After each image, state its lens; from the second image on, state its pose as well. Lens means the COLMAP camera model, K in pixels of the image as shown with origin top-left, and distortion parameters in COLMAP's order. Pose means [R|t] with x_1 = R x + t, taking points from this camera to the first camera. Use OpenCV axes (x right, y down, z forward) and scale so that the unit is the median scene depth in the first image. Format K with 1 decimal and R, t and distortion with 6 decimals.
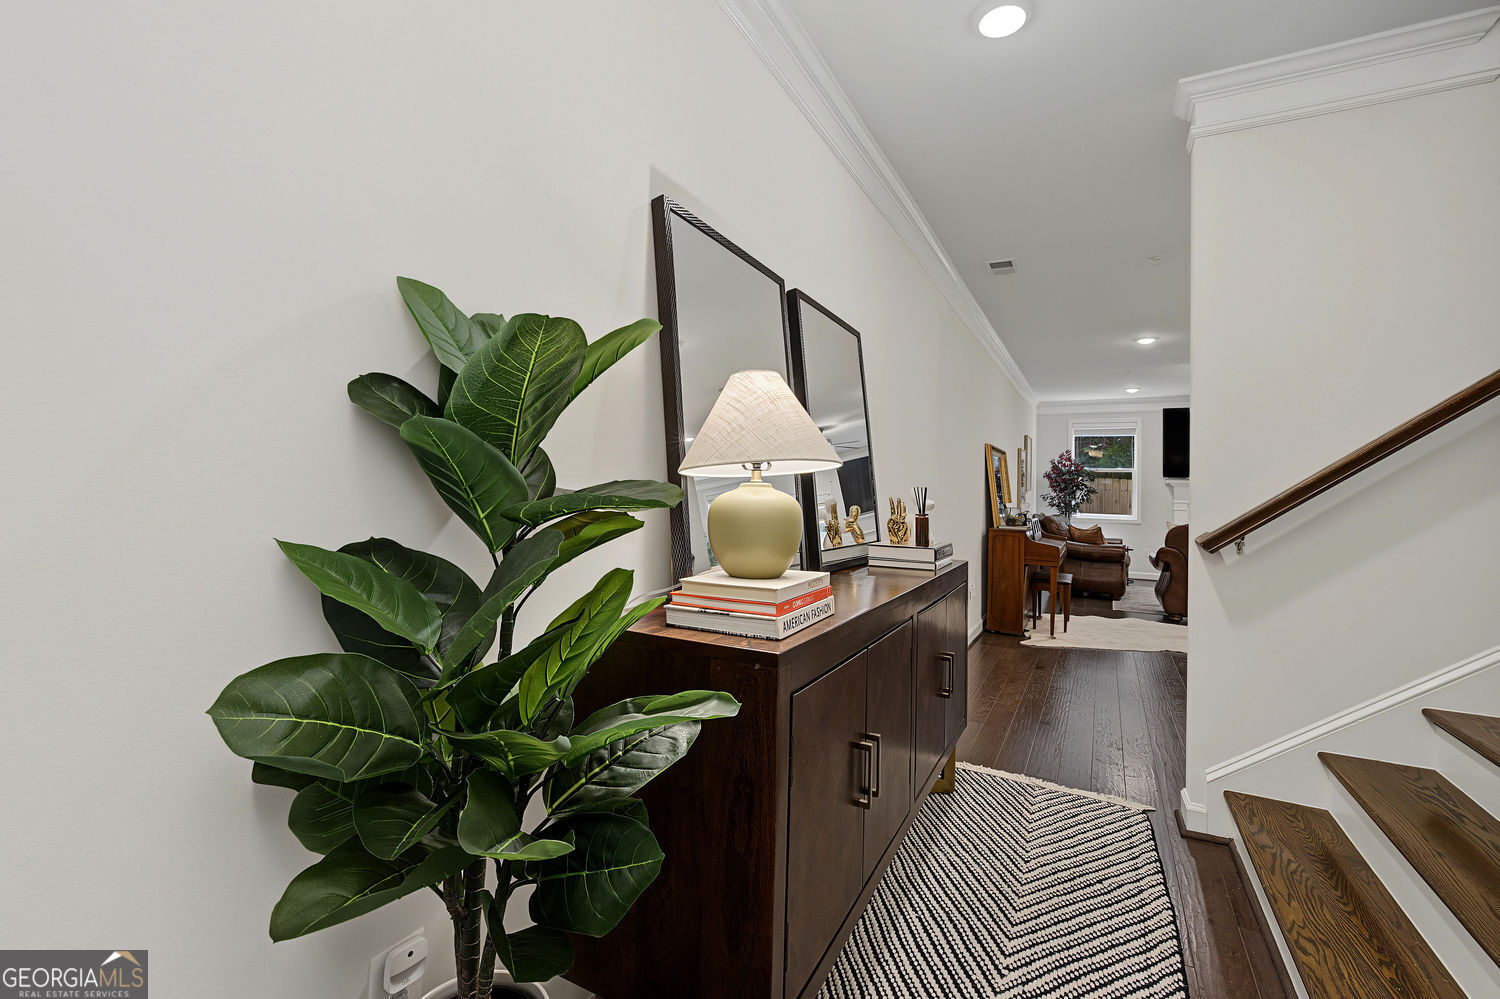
lens RADIAL K [[596.4, 0, 753.1], [0, 596.4, 485.5], [0, 0, 1]] dist [0.002612, 0.000540]
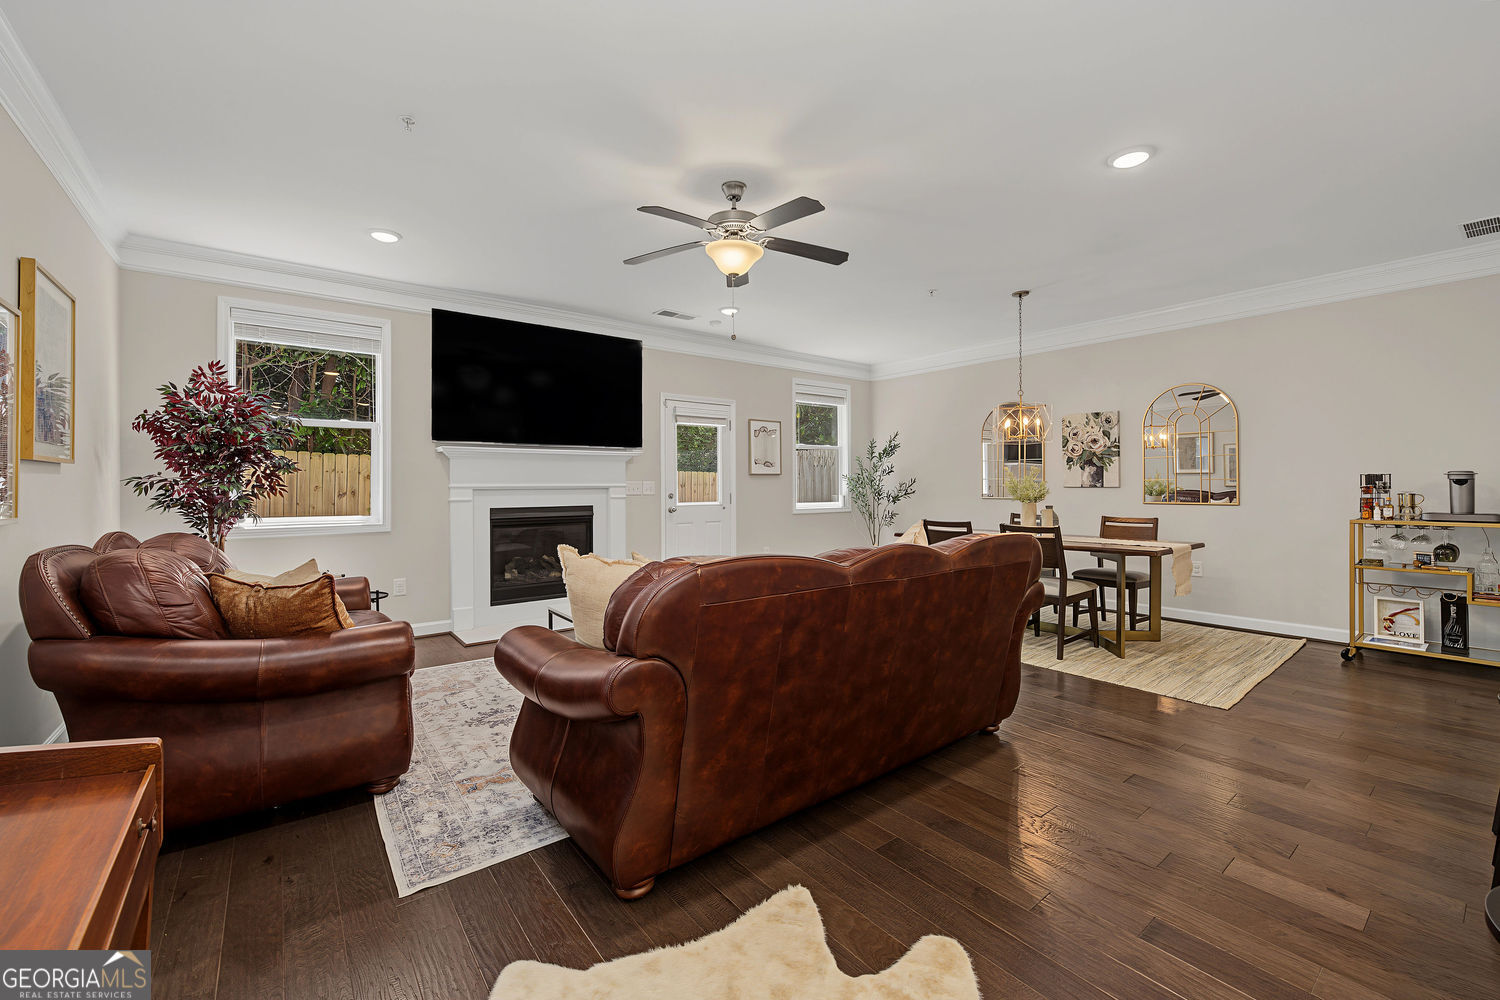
lens RADIAL K [[596.4, 0, 745.2], [0, 596.4, 478.8], [0, 0, 1]] dist [0.002612, 0.000540]
pose [[0.367538, -0.010114, 0.929954, 0.288425], [0.004799, 0.999948, 0.008978, 0.015757], [-0.929996, 0.001163, 0.367567, 0.530642]]
